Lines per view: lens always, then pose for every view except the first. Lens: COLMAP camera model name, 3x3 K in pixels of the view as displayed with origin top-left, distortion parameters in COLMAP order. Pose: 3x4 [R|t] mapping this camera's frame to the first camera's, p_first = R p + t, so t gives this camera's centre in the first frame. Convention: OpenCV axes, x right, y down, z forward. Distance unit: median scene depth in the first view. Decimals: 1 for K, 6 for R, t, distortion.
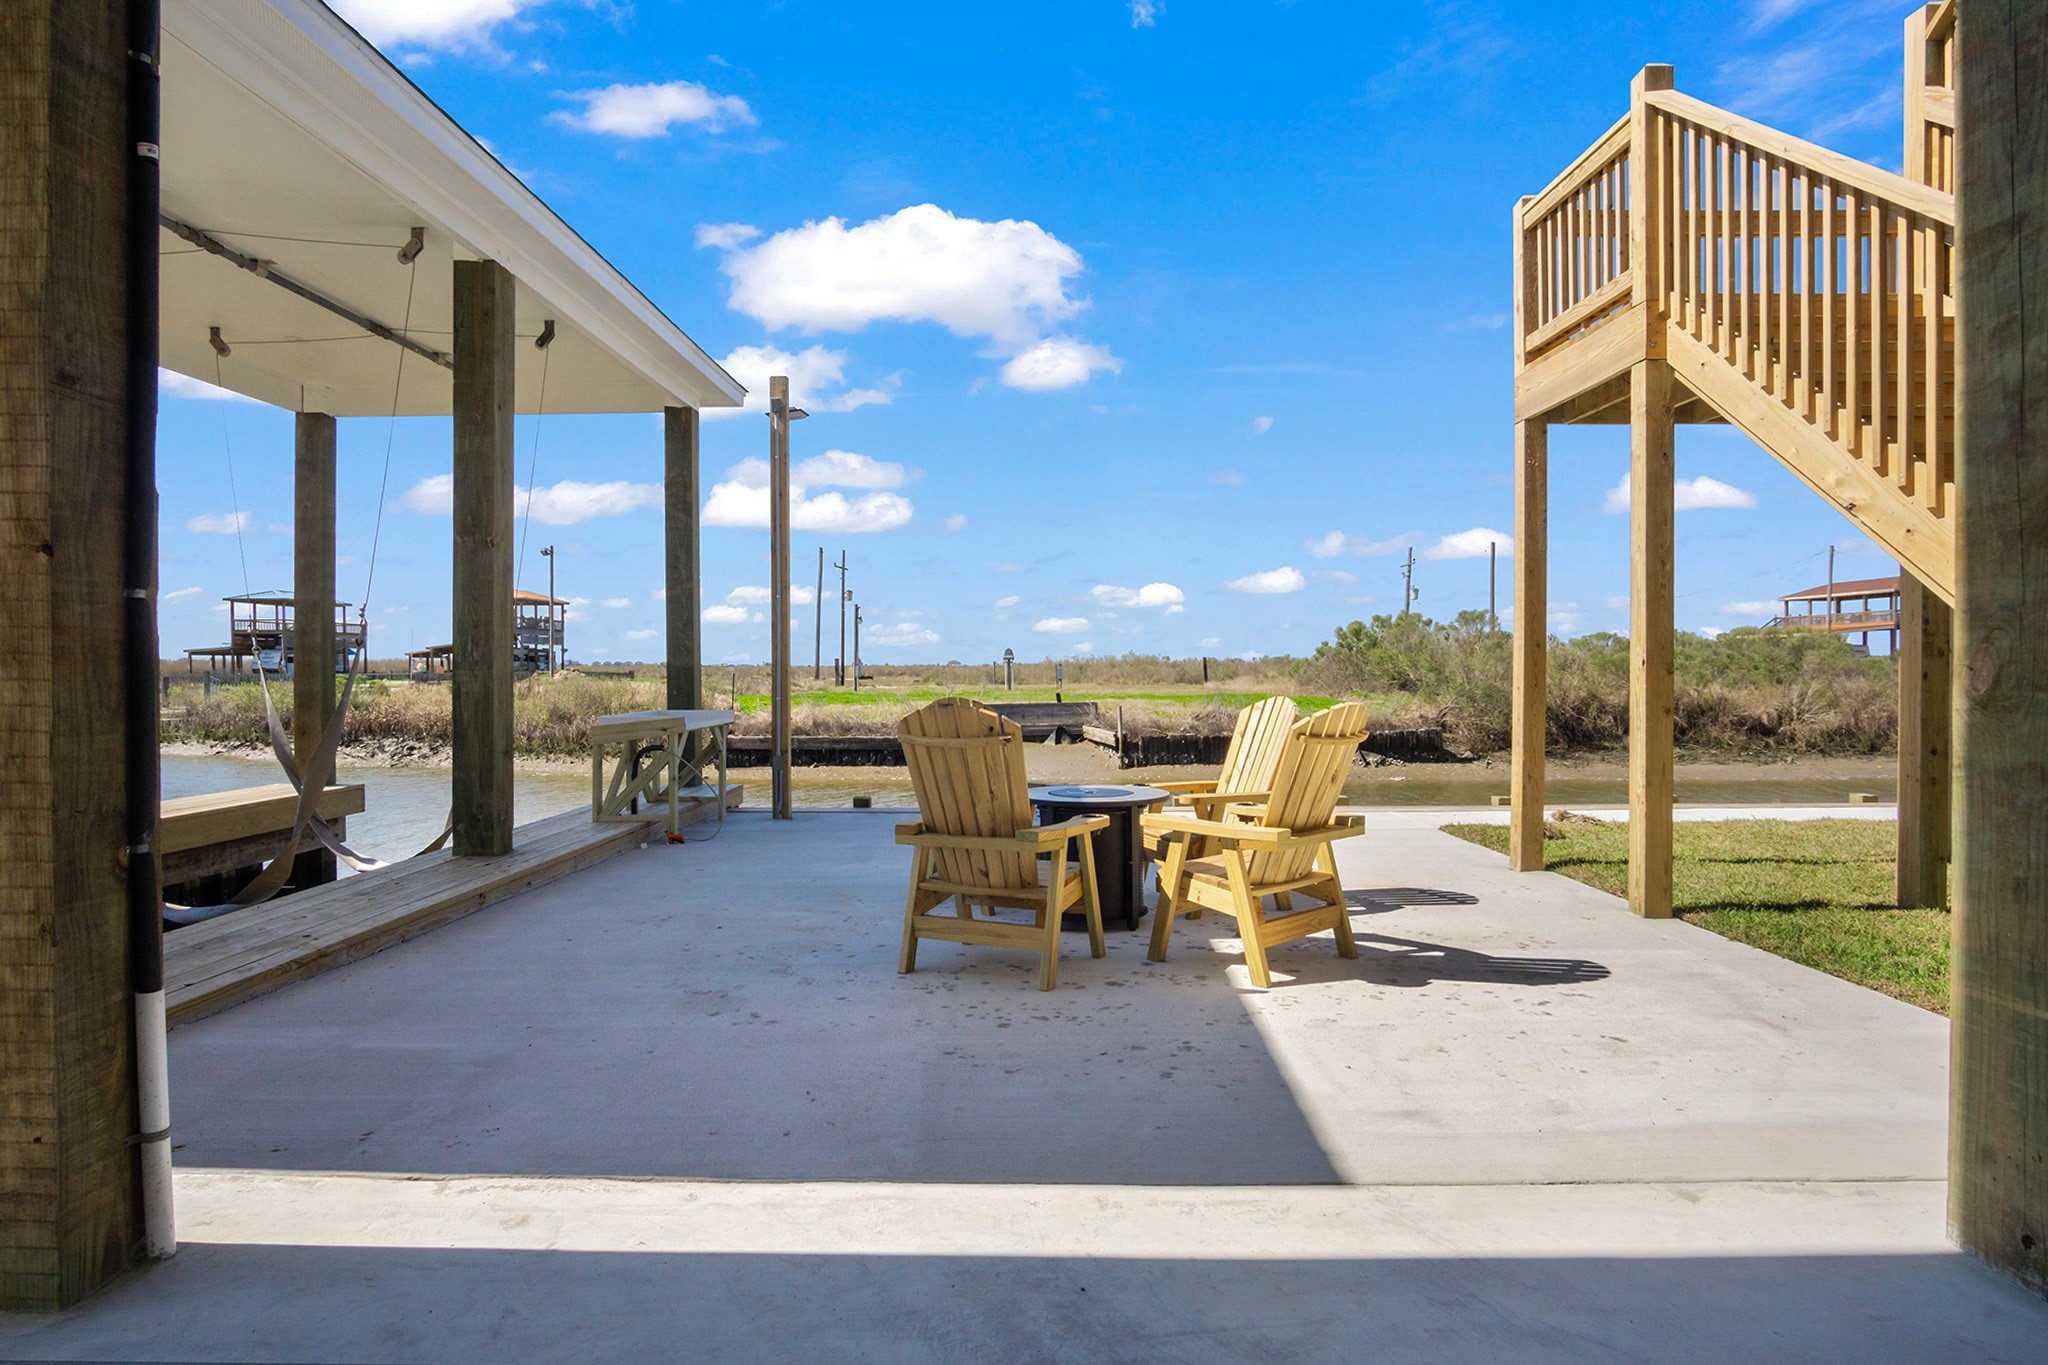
lens RADIAL K [[1145.0, 0, 1023.5], [0, 1145.0, 690.8], [0, 0, 1]] dist [-0.033823, 0.010411]
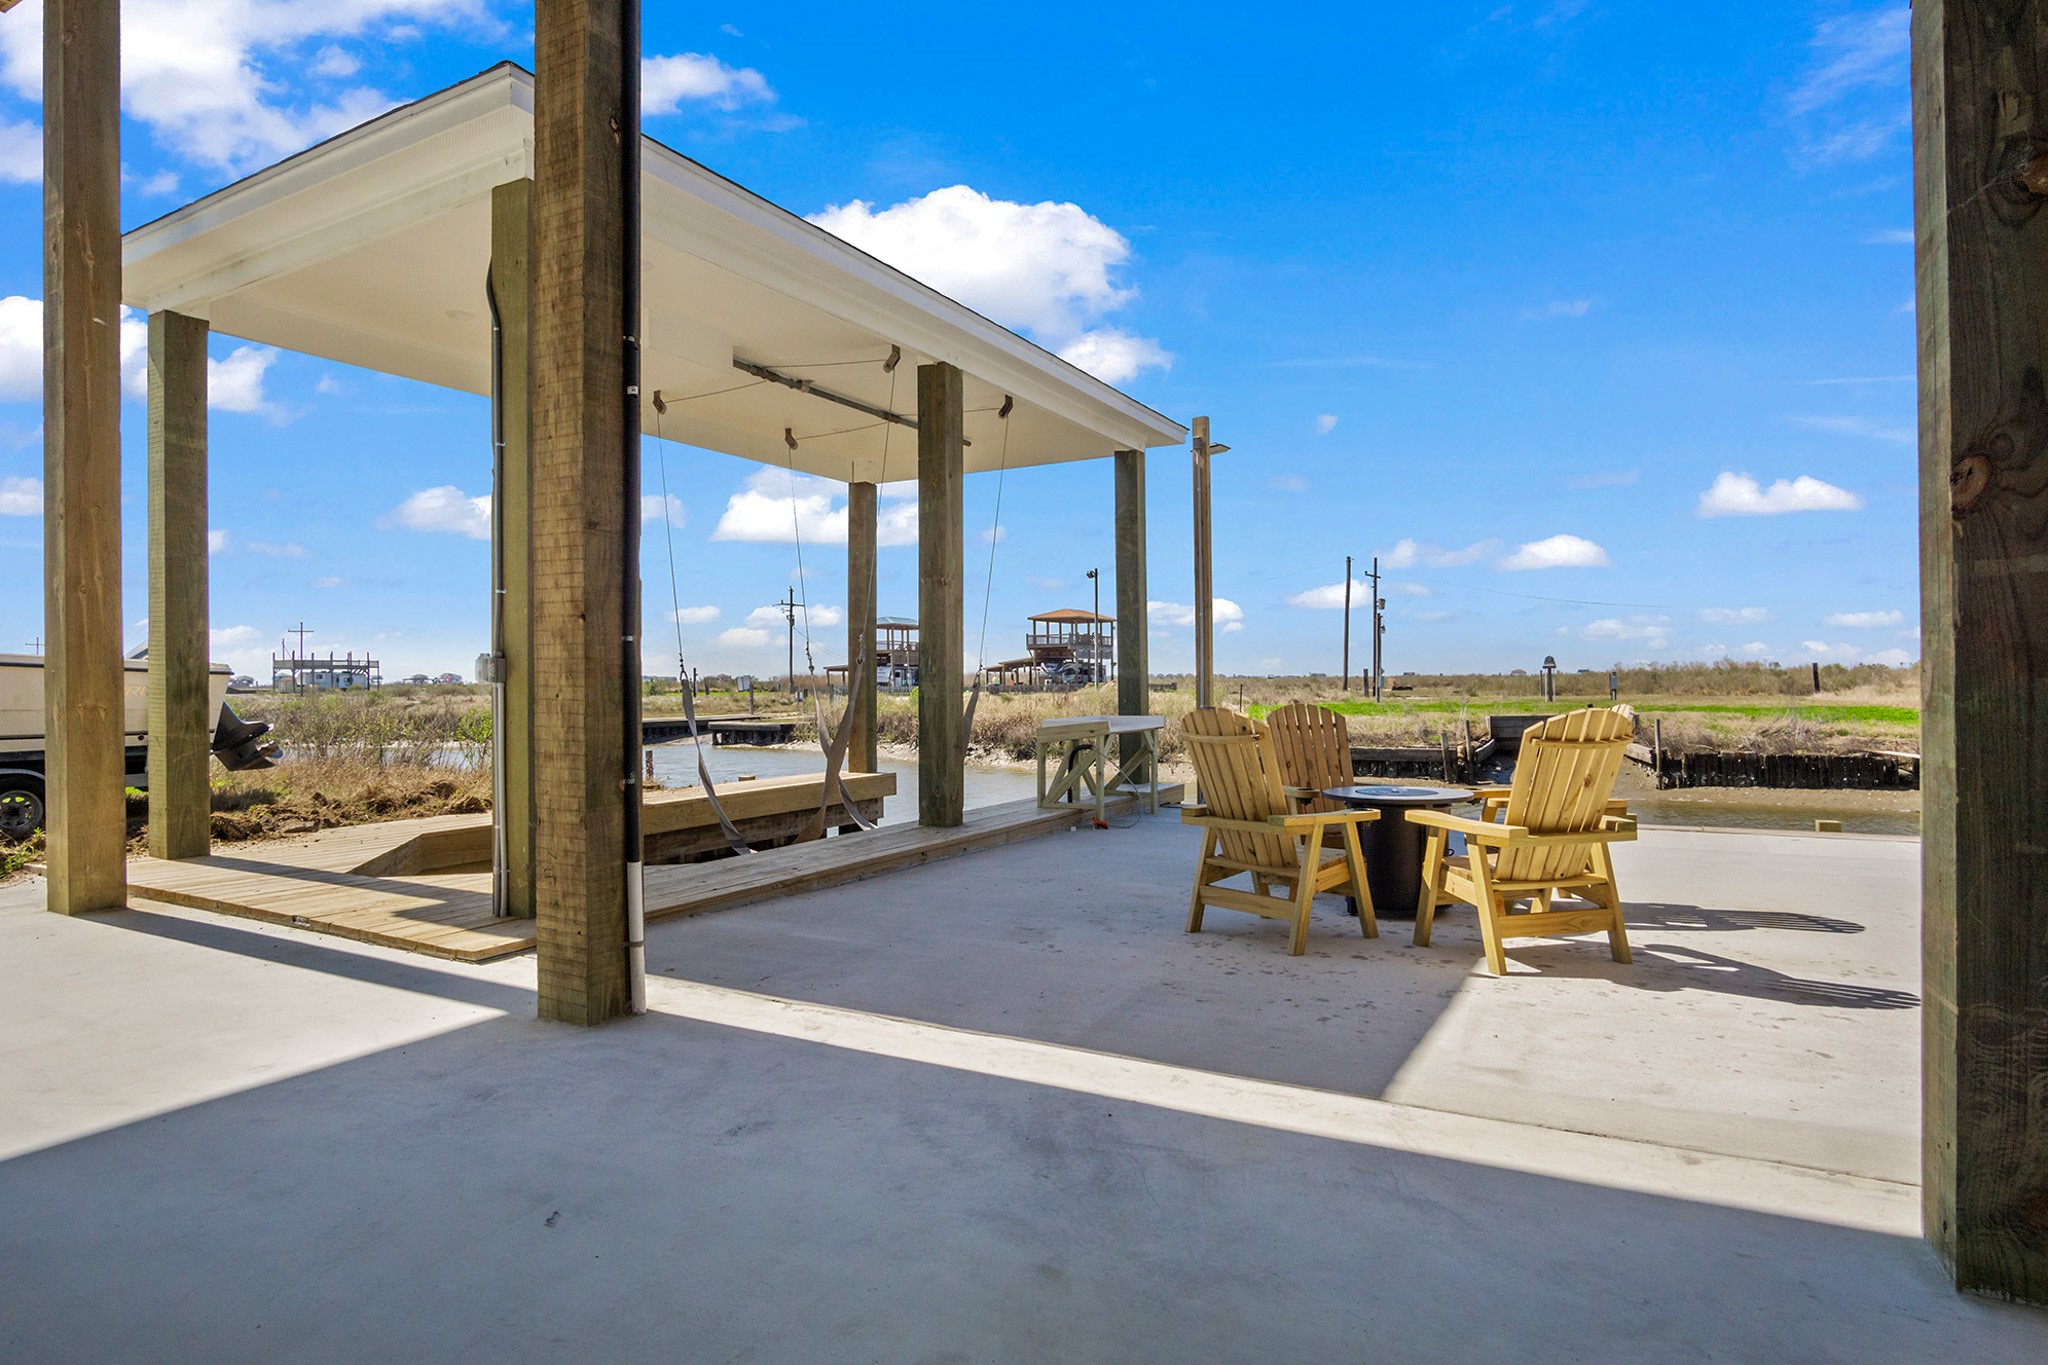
lens RADIAL K [[1147.8, 0, 986.4], [0, 1147.8, 699.9], [0, 0, 1]] dist [-0.027615, 0.001027]
pose [[0.873782, 0.002203, -0.486312, 0.304293], [-0.003204, 0.999994, -0.001226, 0.005979], [0.486307, 0.002629, 0.873784, -0.160381]]
